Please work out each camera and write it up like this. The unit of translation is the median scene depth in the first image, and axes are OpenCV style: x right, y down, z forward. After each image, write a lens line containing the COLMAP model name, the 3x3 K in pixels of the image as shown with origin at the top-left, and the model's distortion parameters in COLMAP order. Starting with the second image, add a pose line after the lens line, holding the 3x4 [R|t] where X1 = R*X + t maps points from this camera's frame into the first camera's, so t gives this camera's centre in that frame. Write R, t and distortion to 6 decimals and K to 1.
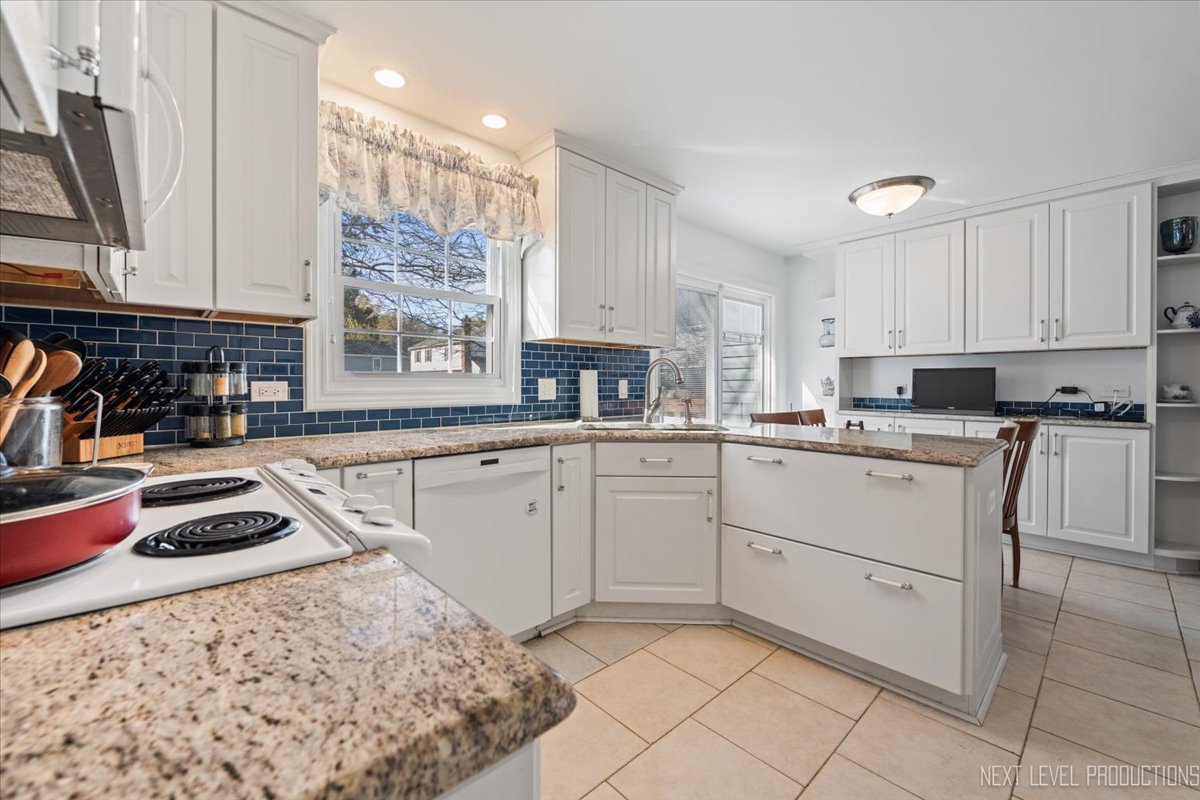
lens RADIAL K [[486.1, 0, 603.8], [0, 486.1, 381.7], [0, 0, 1]] dist [-0.000629, 0.000002]
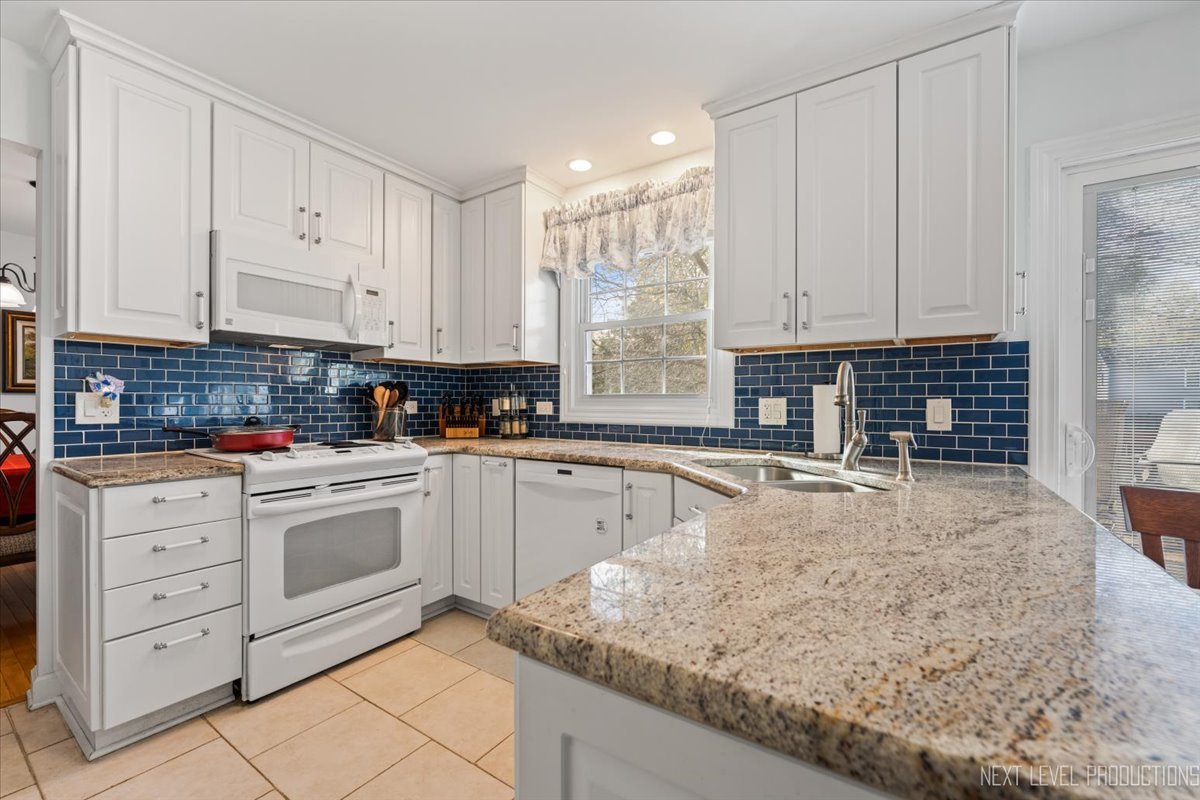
lens RADIAL K [[486.1, 0, 601.8], [0, 486.1, 404.2], [0, 0, 1]] dist [-0.000629, 0.000002]
pose [[0.237758, 0.000311, -0.971324, 0.714625], [-0.003072, 0.999995, -0.000431, 0.005938], [0.971320, 0.003086, 0.237757, 0.658032]]
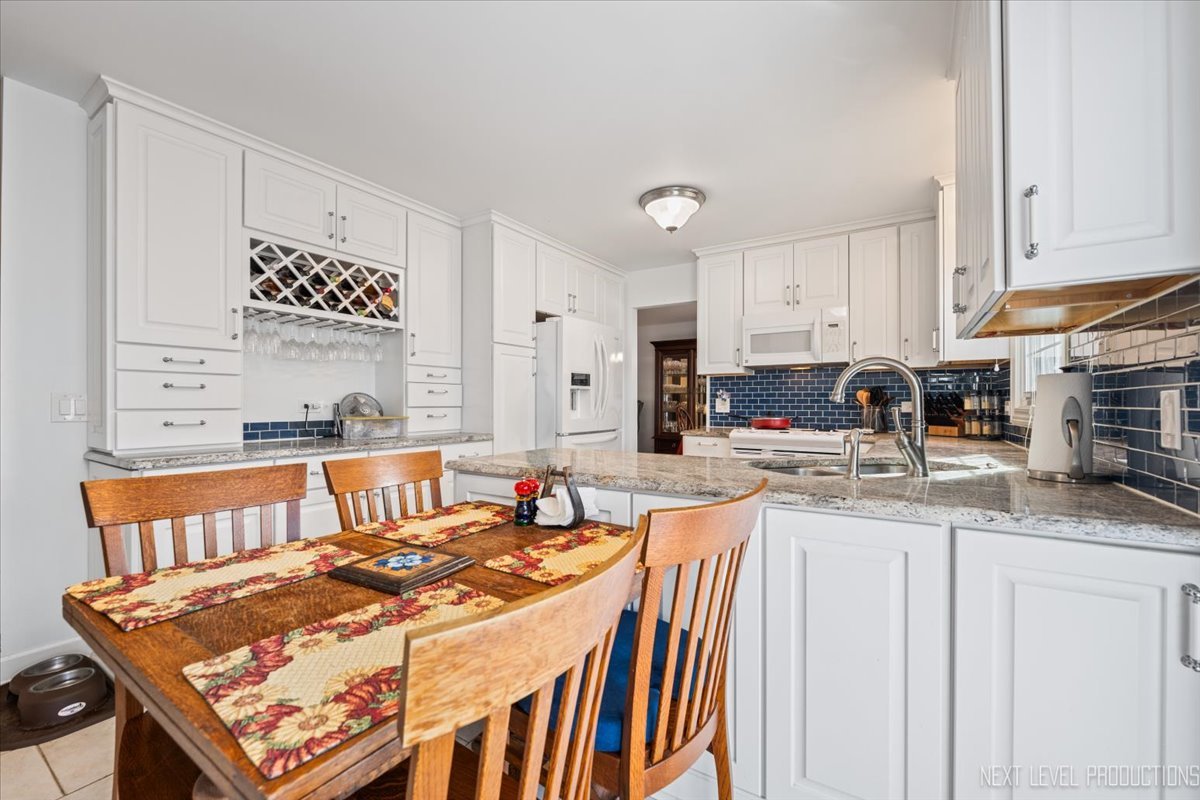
lens RADIAL K [[486.1, 0, 597.9], [0, 486.1, 403.4], [0, 0, 1]] dist [-0.000629, 0.000002]
pose [[-0.968064, -0.008587, -0.250555, 0.645820], [-0.007628, 0.999959, -0.004799, 0.019111], [0.250586, -0.002734, -0.968090, 1.677896]]
